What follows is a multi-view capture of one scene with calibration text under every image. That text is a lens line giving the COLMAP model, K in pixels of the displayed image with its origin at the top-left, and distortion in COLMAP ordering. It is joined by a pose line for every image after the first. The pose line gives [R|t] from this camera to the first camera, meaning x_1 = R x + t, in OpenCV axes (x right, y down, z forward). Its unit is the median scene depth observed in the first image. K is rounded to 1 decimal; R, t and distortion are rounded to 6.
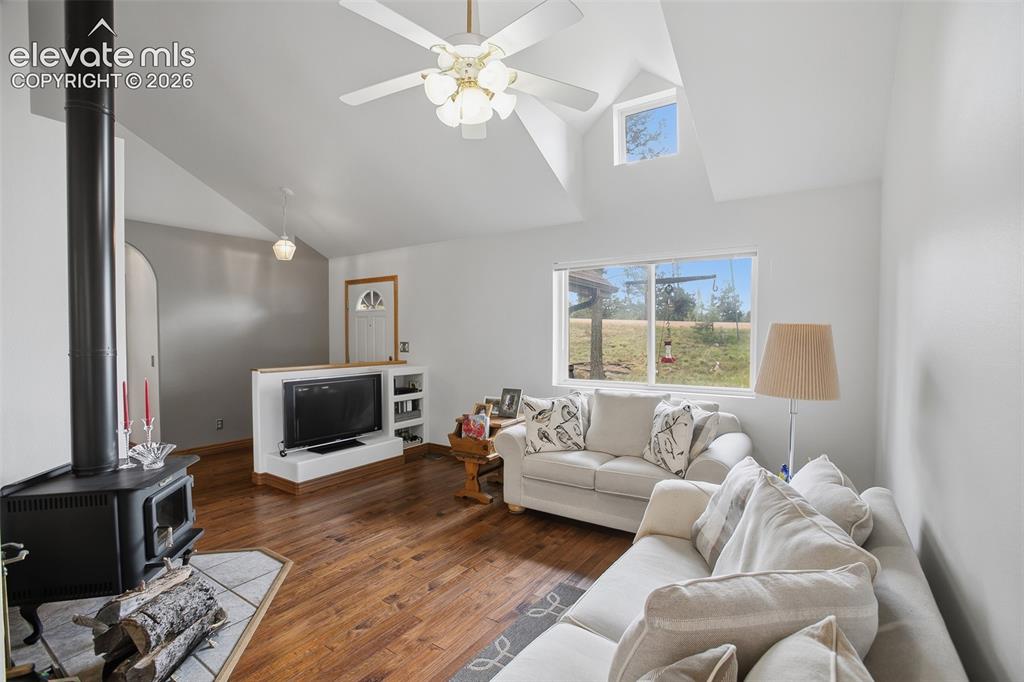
lens RADIAL K [[470.1, 0, 514.8], [0, 470.1, 346.0], [0, 0, 1]] dist [-0.074638, 0.028320]
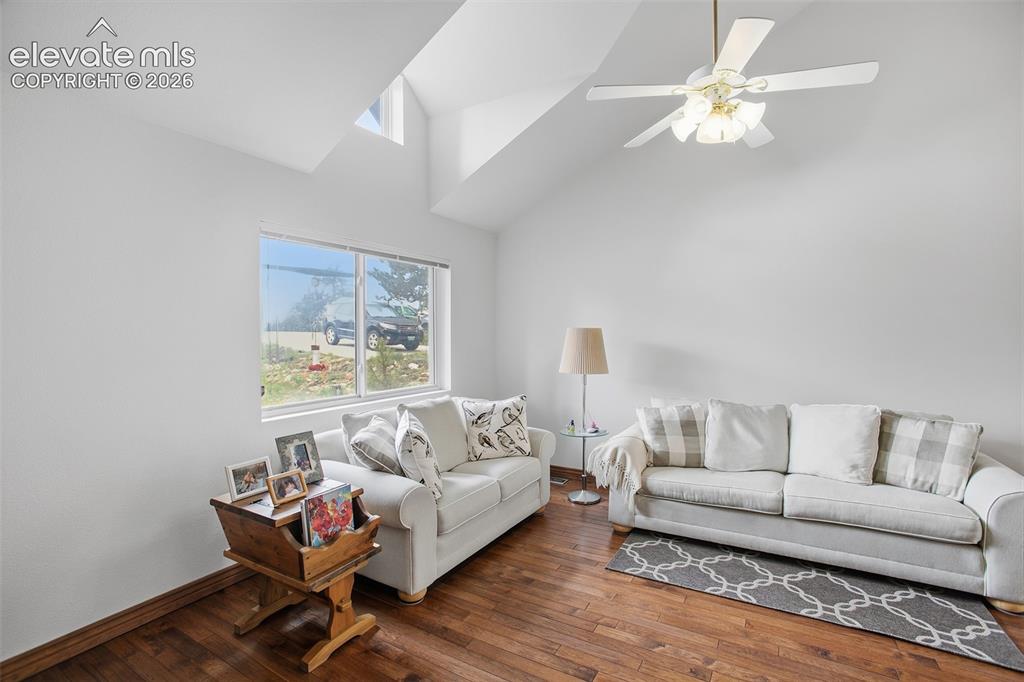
lens RADIAL K [[470.1, 0, 514.8], [0, 470.1, 346.0], [0, 0, 1]] dist [-0.074638, 0.028320]
pose [[-0.071094, -0.020053, 0.997268, -0.734056], [0.035366, 0.999119, 0.022612, -0.021885], [-0.996842, 0.036877, -0.070323, 0.991494]]
